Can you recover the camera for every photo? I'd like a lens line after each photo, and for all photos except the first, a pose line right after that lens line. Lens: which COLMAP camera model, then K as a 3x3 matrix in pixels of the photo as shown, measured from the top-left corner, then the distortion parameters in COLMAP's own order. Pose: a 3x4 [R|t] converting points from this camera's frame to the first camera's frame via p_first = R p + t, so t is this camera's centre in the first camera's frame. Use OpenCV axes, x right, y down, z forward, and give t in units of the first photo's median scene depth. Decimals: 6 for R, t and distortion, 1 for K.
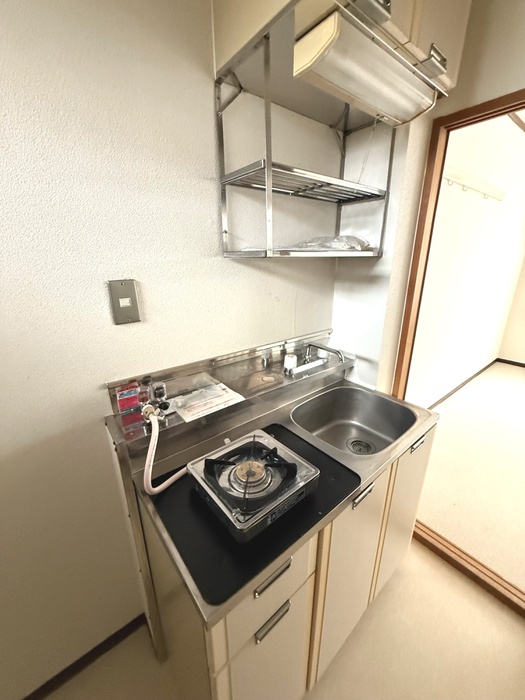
lens RADIAL K [[279.8, 0, 259.6], [0, 279.8, 348.9], [0, 0, 1]] dist [-0.001067, -0.000057]
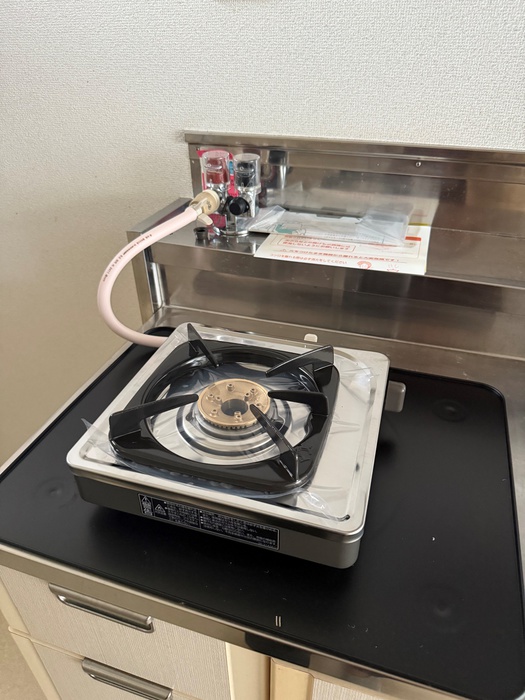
lens RADIAL K [[498.4, 0, 262.0], [0, 498.4, 352.7], [0, 0, 1]] dist [0.002553, -0.000029]
pose [[0.542175, 0.468948, -0.697234, 0.327044], [-0.259533, 0.882664, 0.391851, 0.077134], [0.799181, -0.031497, 0.600265, 0.475950]]
